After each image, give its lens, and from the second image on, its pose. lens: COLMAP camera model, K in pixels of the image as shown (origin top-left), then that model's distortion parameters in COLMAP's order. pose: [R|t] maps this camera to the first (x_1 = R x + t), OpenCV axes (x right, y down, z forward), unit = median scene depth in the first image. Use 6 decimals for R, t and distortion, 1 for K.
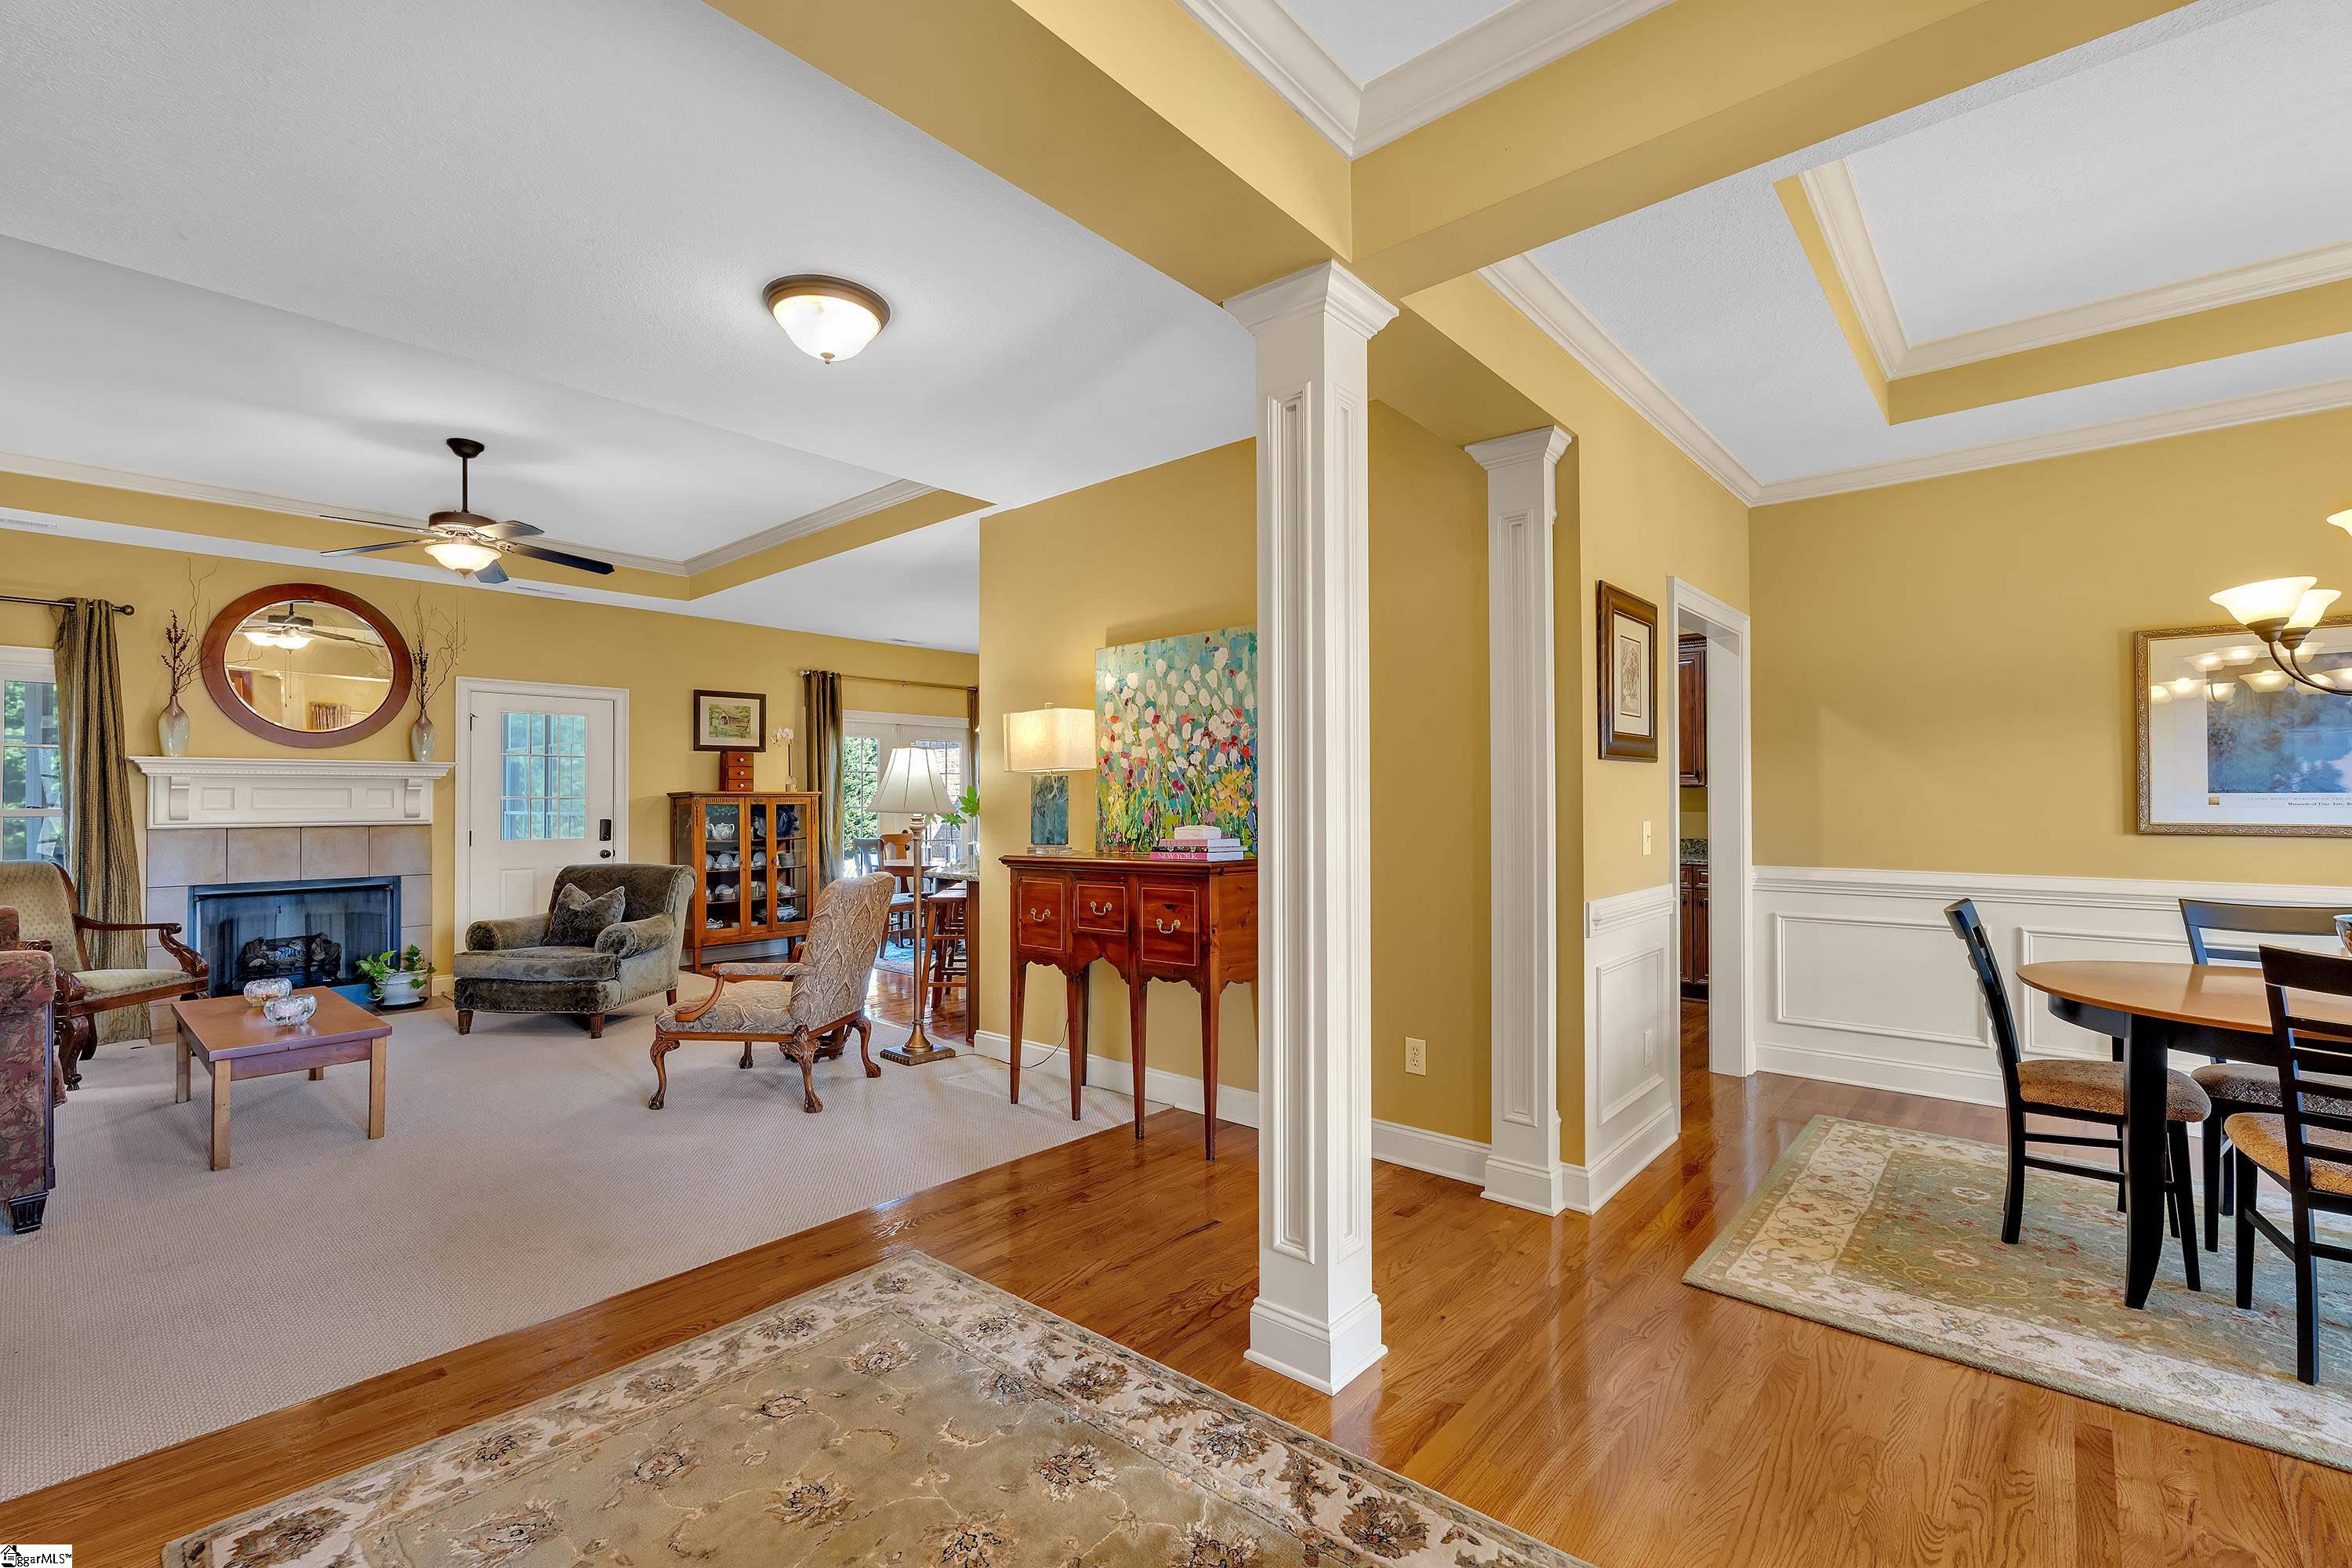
lens RADIAL K [[1019.7, 0, 1173.4], [0, 1019.7, 788.0], [0, 0, 1]] dist [-0.004051, 0.000086]
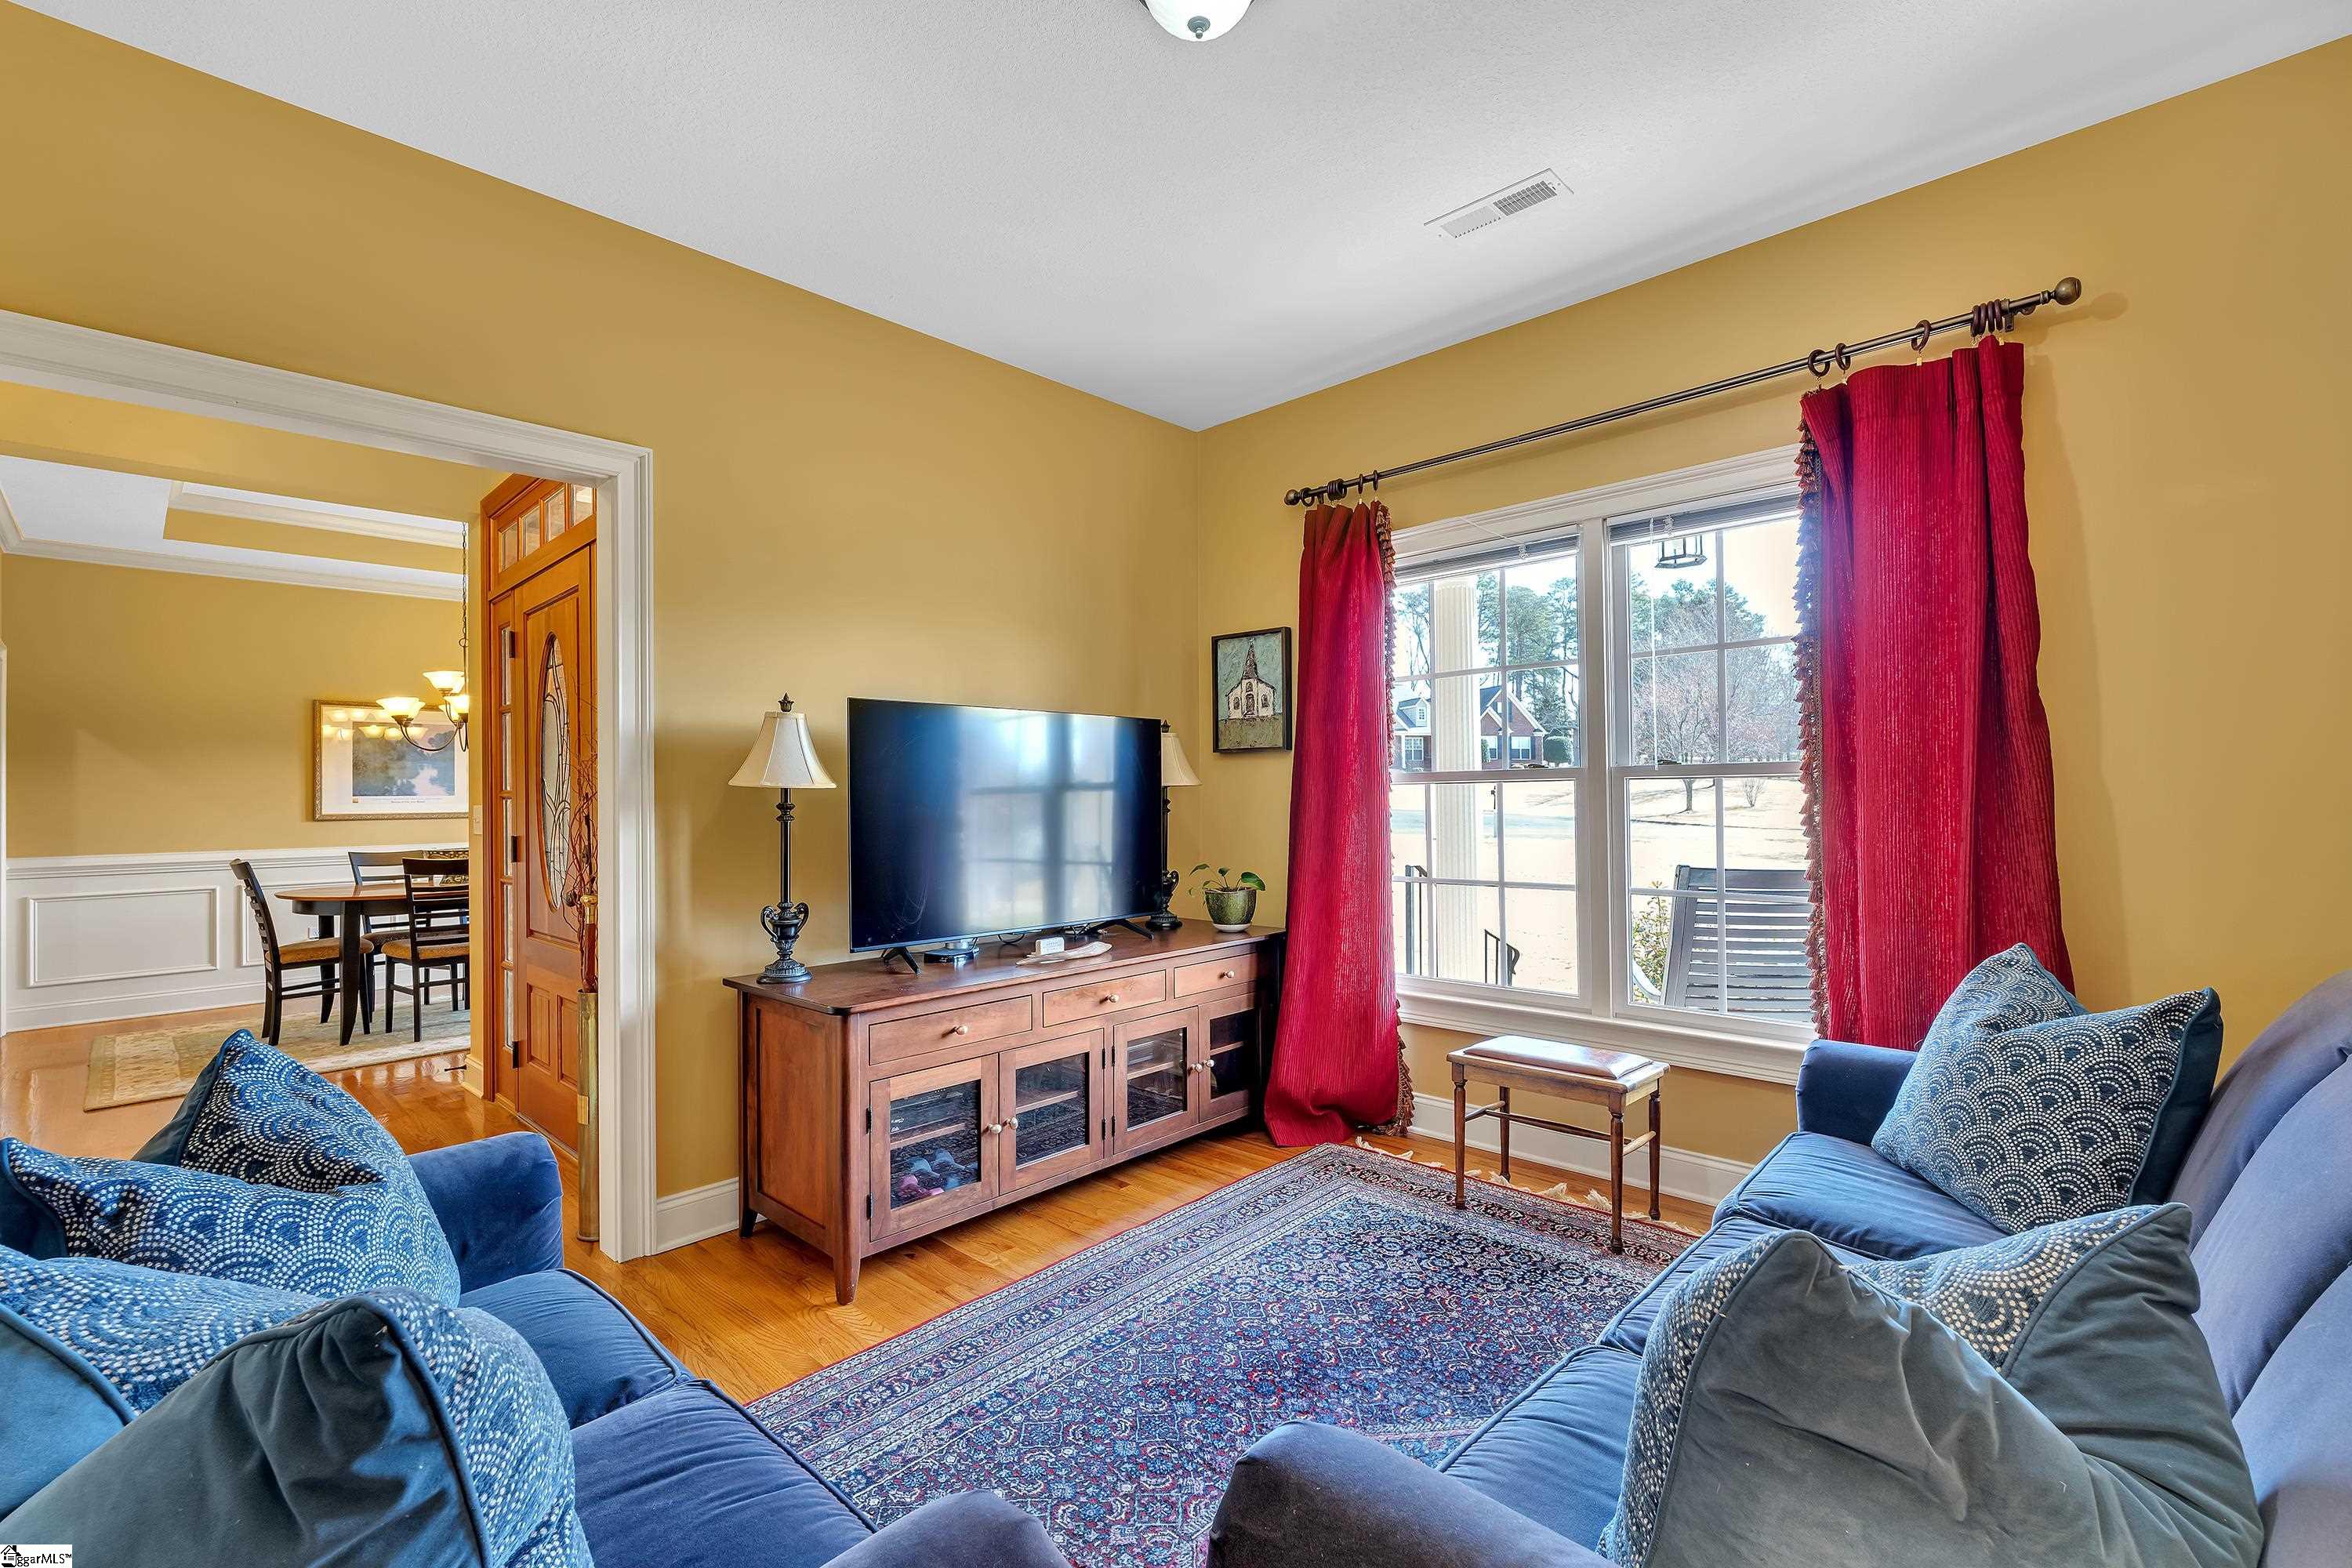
lens RADIAL K [[1019.7, 0, 1173.4], [0, 1019.7, 788.0], [0, 0, 1]] dist [-0.004051, 0.000086]
pose [[0.041769, 0.012796, 0.999045, -0.450971], [0.000204, 0.999918, -0.012815, 0.008981], [-0.999127, 0.000739, 0.041763, -0.326988]]
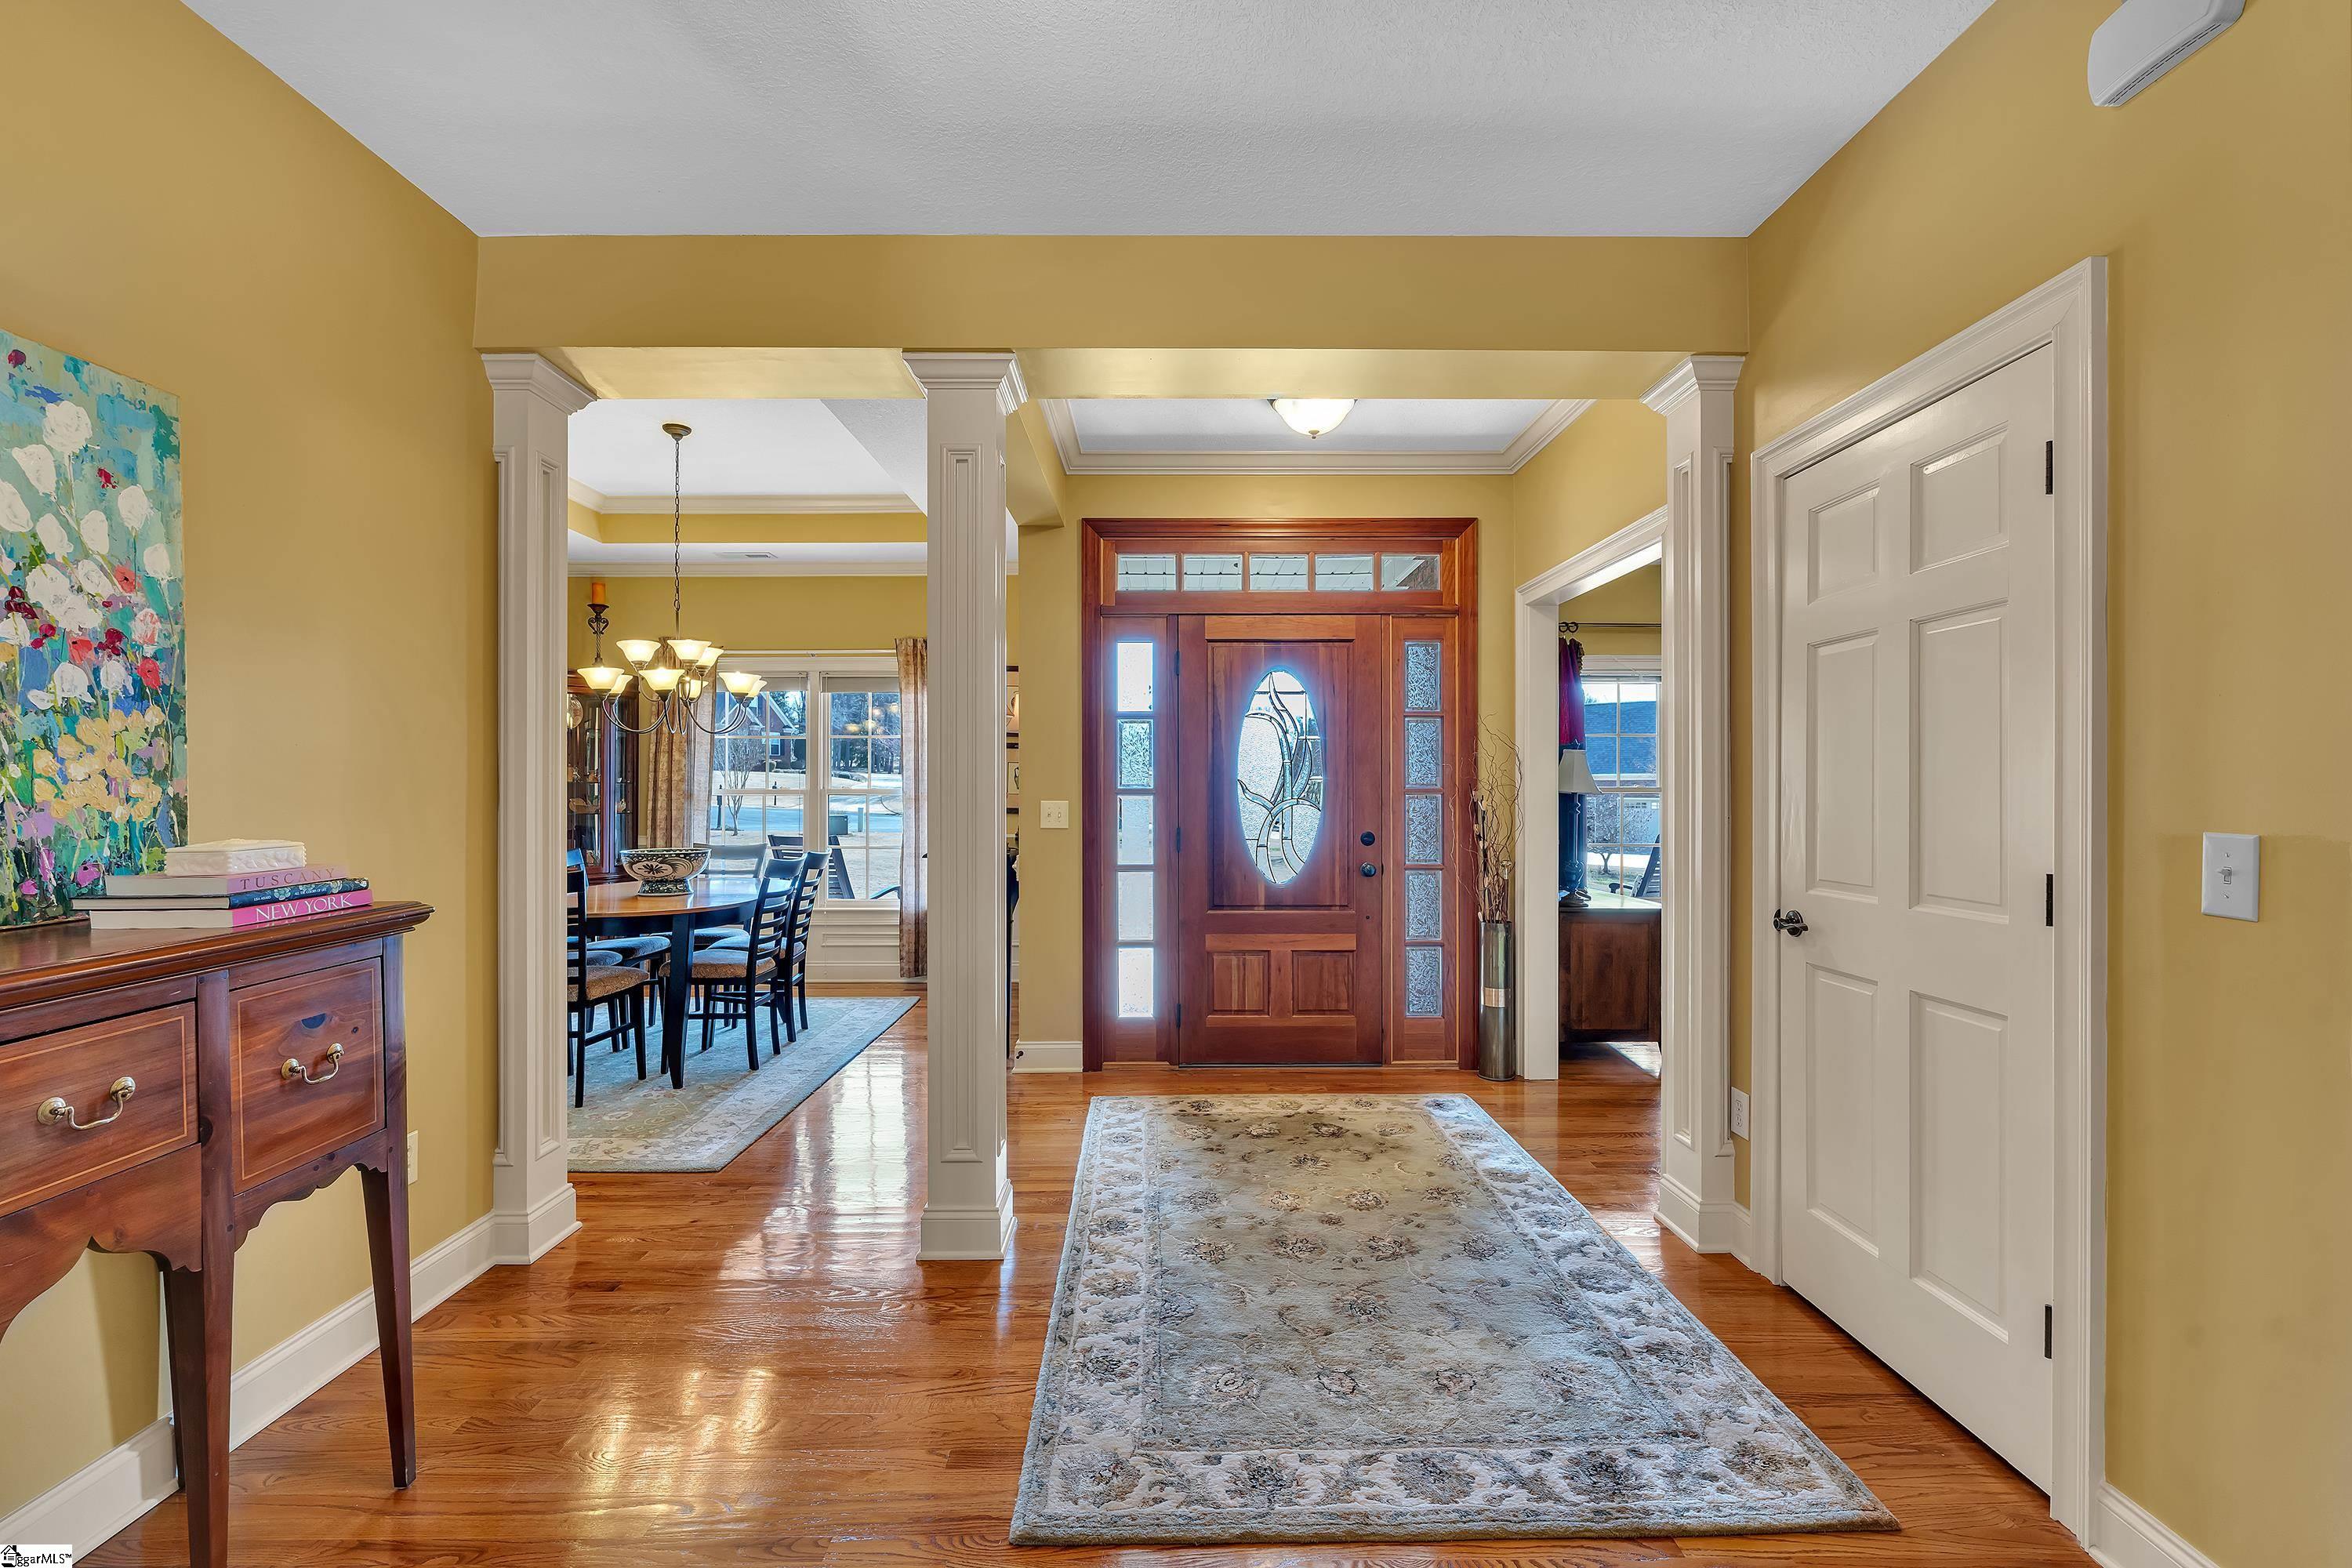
lens RADIAL K [[1022.7, 0, 1176.7], [0, 1022.7, 786.4], [0, 0, 1]] dist [-0.004266, -0.000652]
pose [[-0.667338, 0.006058, 0.744730, -0.383964], [-0.005621, 0.999897, -0.013170, 0.011656], [-0.744734, -0.012975, -0.667236, 0.669179]]
